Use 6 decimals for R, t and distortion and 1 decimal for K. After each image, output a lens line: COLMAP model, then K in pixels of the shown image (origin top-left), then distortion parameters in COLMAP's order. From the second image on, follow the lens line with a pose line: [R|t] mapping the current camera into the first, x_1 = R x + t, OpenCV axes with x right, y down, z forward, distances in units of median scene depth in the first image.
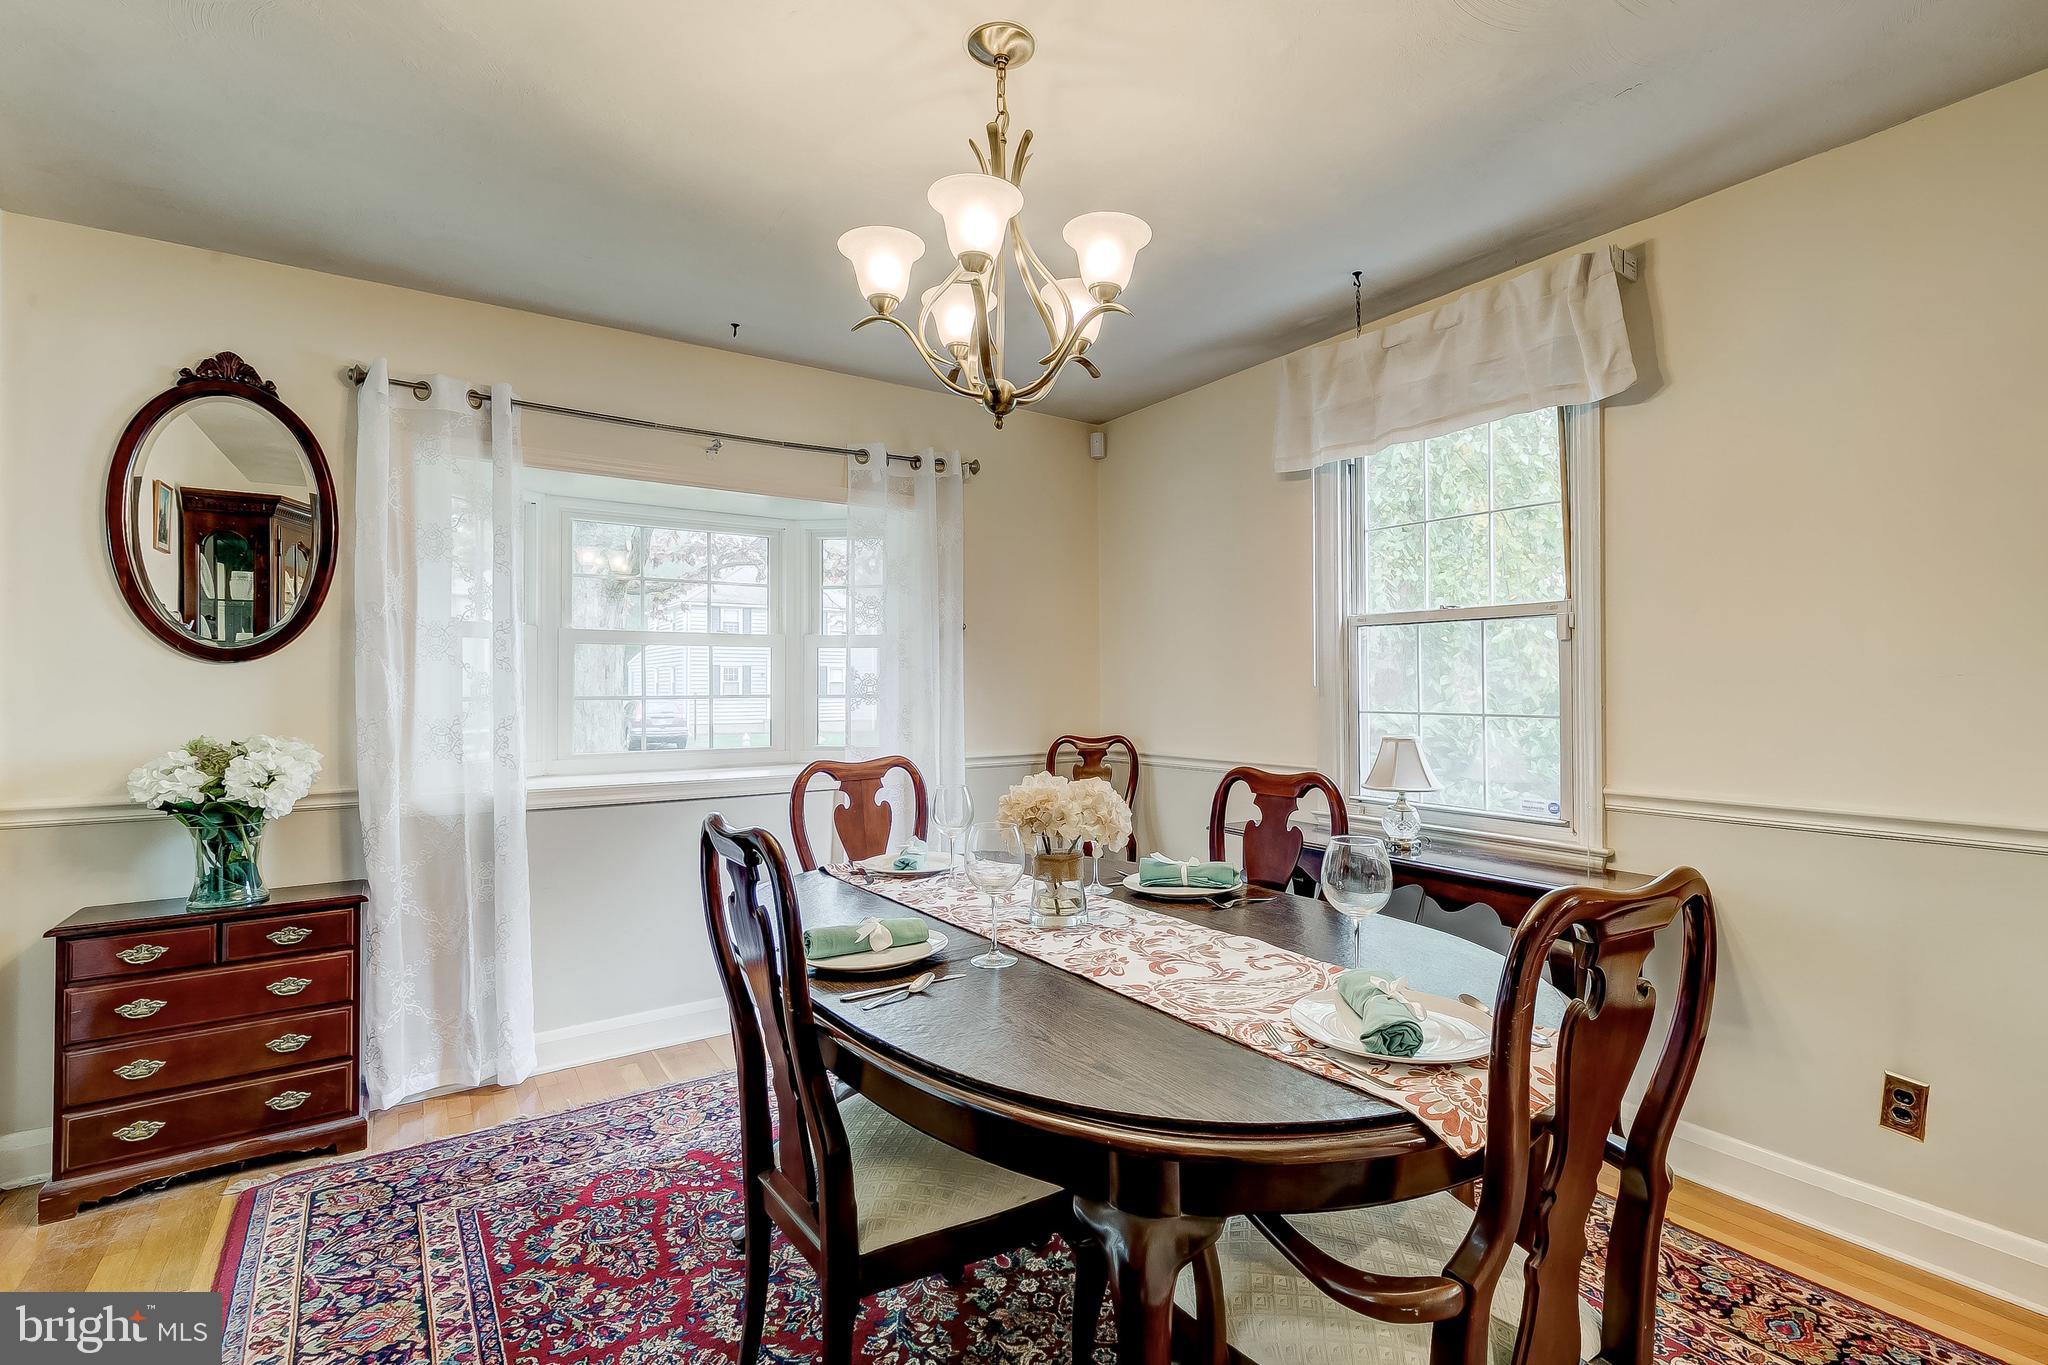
lens RADIAL K [[924.1, 0, 1031.7], [0, 924.1, 683.4], [0, 0, 1]] dist [-0.000954, -0.000270]
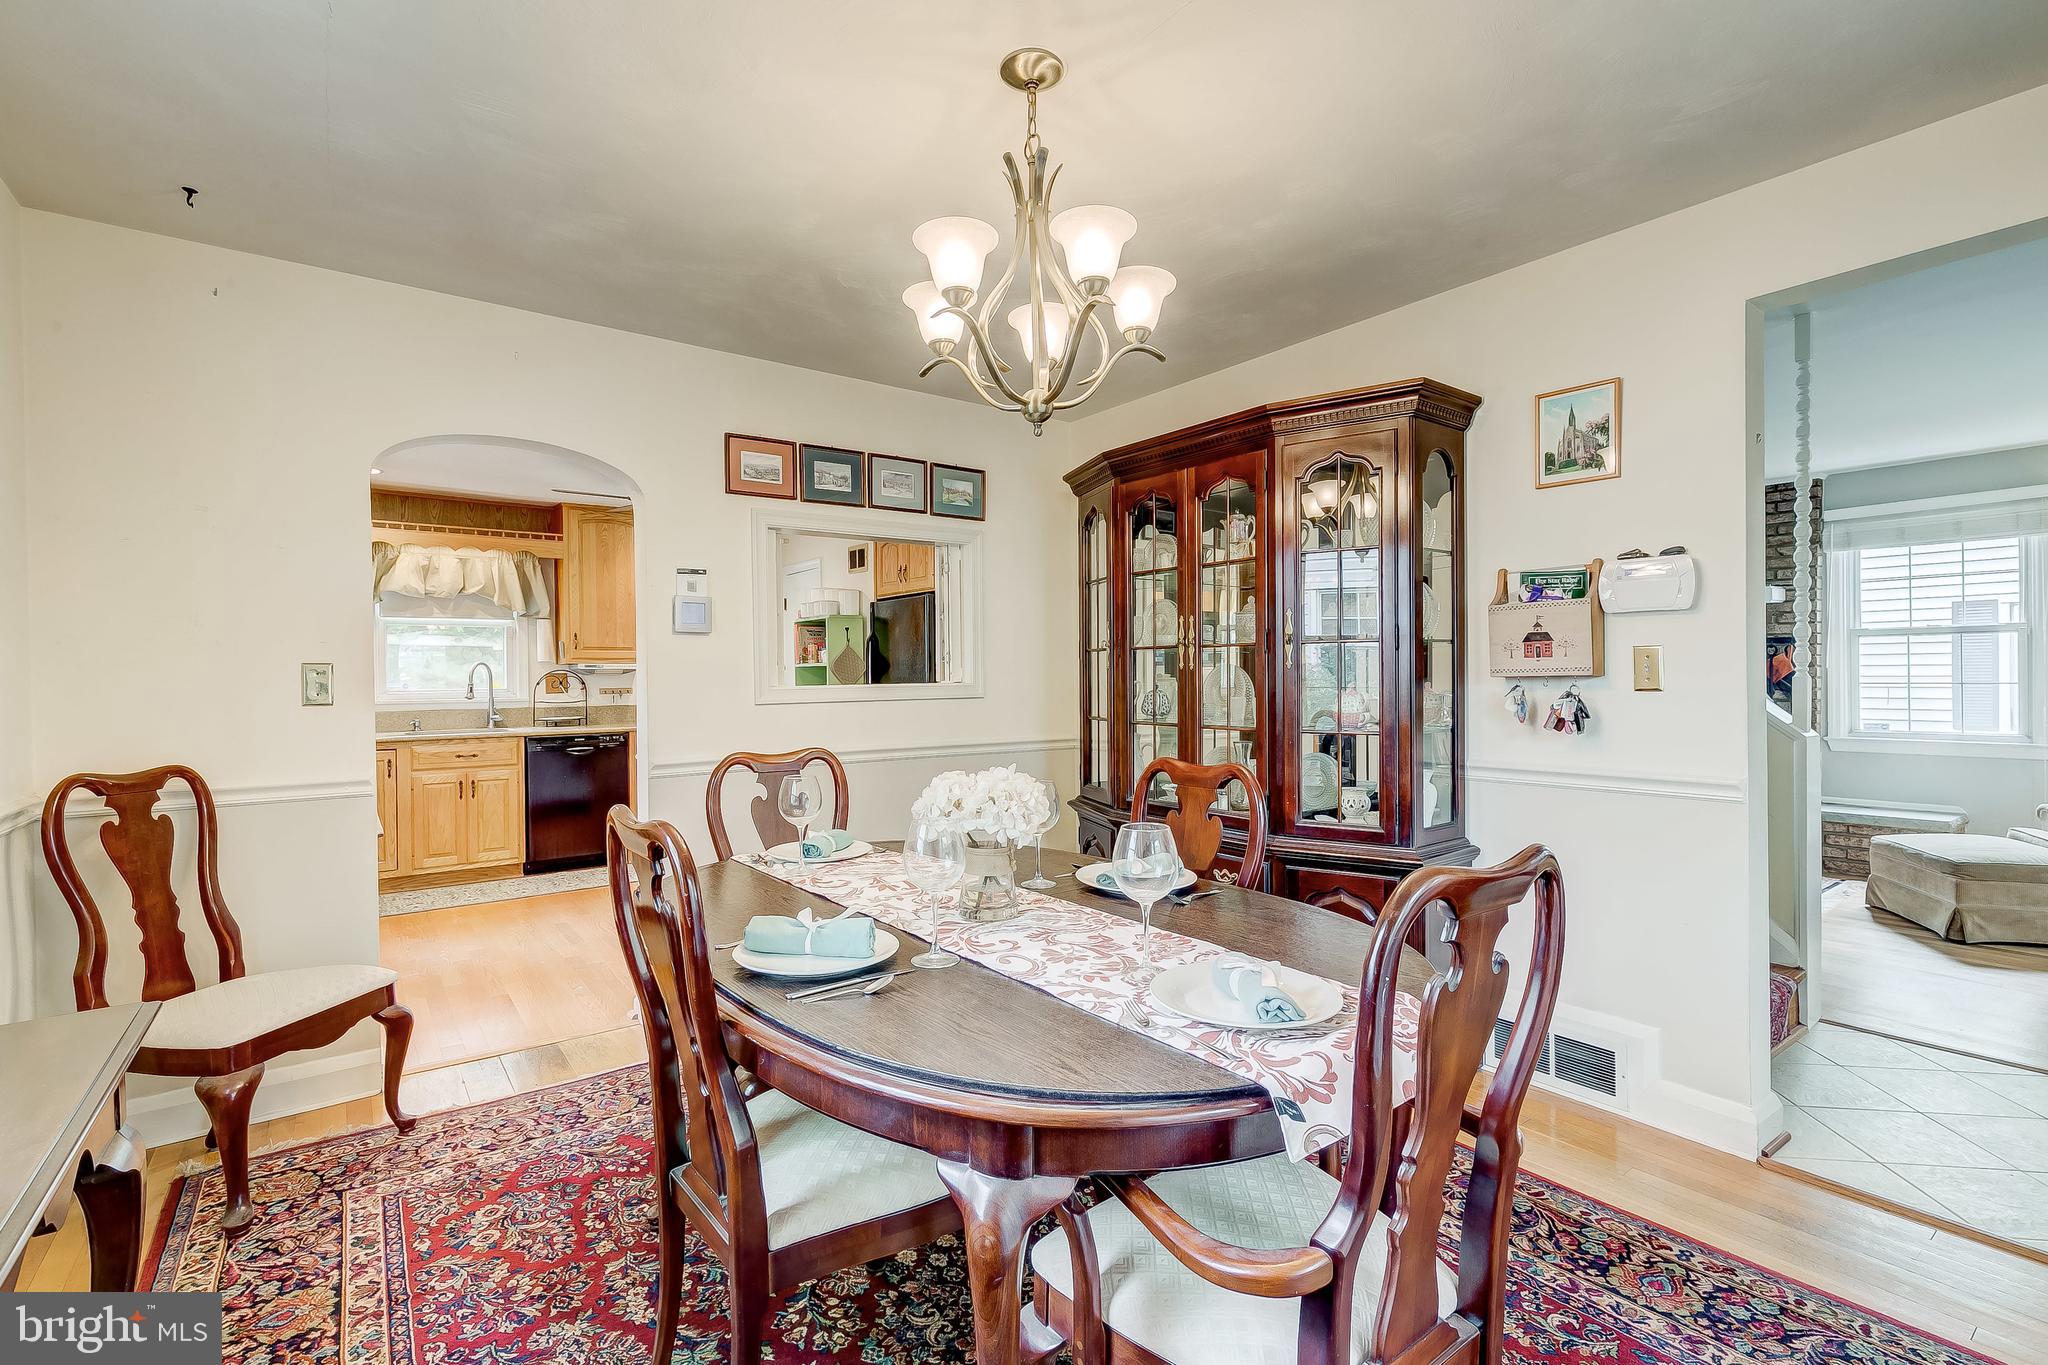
lens RADIAL K [[900.4, 0, 1029.8], [0, 900.4, 679.5], [0, 0, 1]] dist [-0.003101, -0.000279]
pose [[-0.998467, 0.015703, -0.053070, 0.021700], [0.015275, 0.999848, 0.008458, -0.003944], [0.053195, 0.007634, -0.998555, 1.264982]]
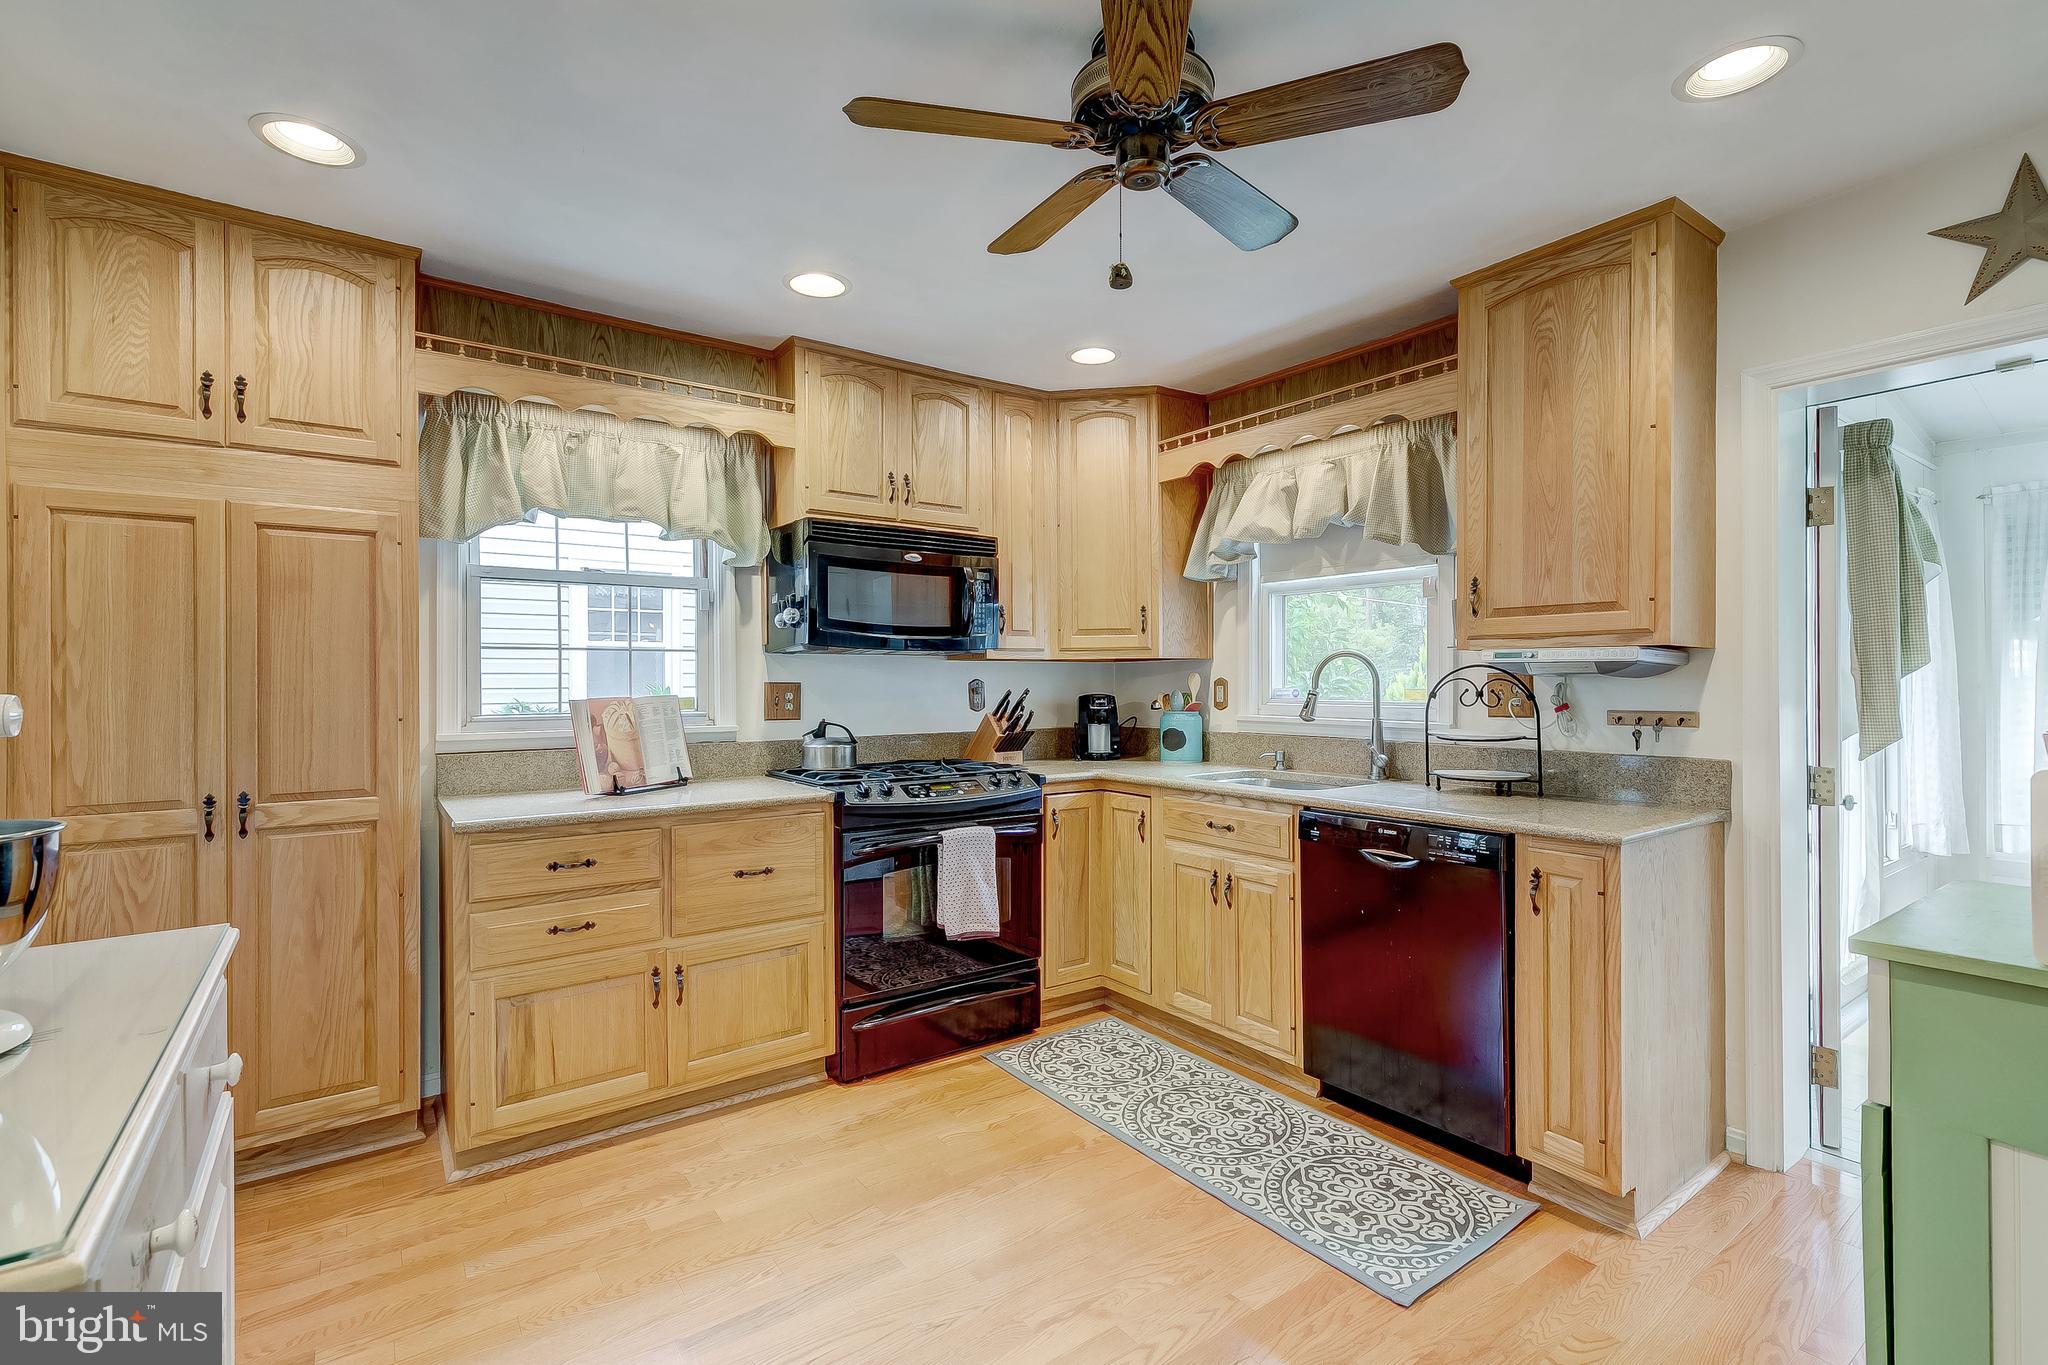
lens RADIAL K [[924.1, 0, 1031.7], [0, 924.1, 683.4], [0, 0, 1]] dist [-0.000954, -0.000270]
pose [[-0.034682, 0.001089, 0.999398, 0.072307], [0.000554, 0.999999, -0.001071, -0.005511], [-0.999398, 0.000516, -0.034683, -0.503835]]
